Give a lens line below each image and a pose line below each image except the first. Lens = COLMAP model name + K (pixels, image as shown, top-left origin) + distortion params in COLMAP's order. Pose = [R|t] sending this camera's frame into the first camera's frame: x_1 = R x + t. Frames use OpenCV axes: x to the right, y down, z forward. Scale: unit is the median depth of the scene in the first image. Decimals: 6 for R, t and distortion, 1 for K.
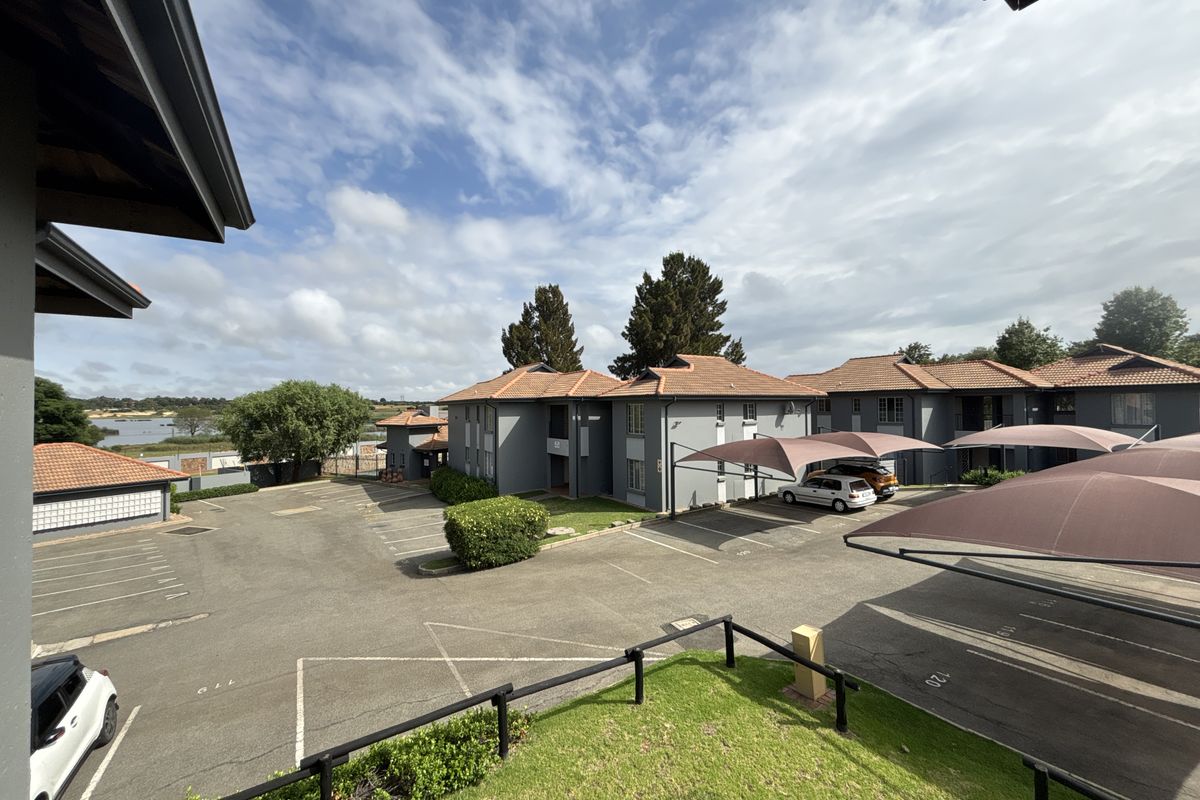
lens RADIAL K [[473.0, 0, 597.1], [0, 473.0, 396.6], [0, 0, 1]] dist [0.015831, -0.008082]
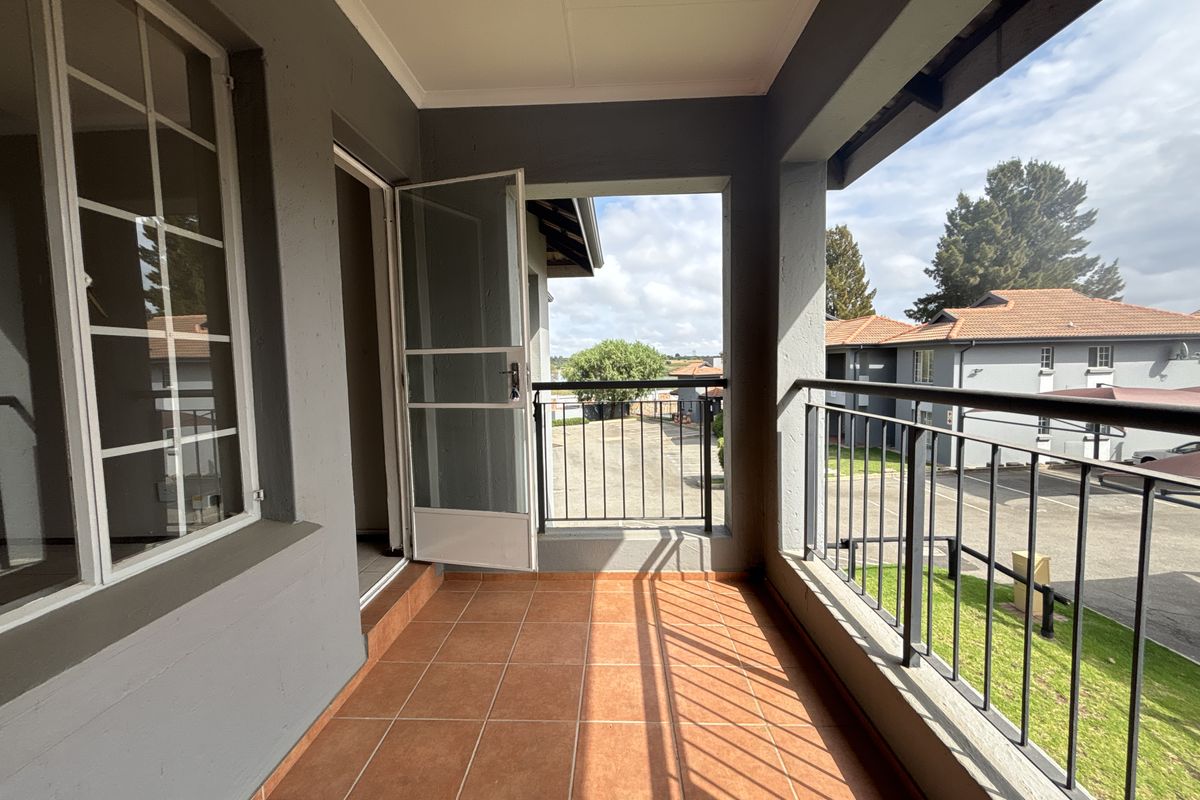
lens RADIAL K [[473.0, 0, 597.1], [0, 473.0, 396.6], [0, 0, 1]] dist [0.015831, -0.008082]
pose [[0.829854, 0.031492, -0.557092, 0.050052], [0.022838, 0.995652, 0.090303, 0.004949], [0.557514, -0.087661, 0.825527, -0.089525]]
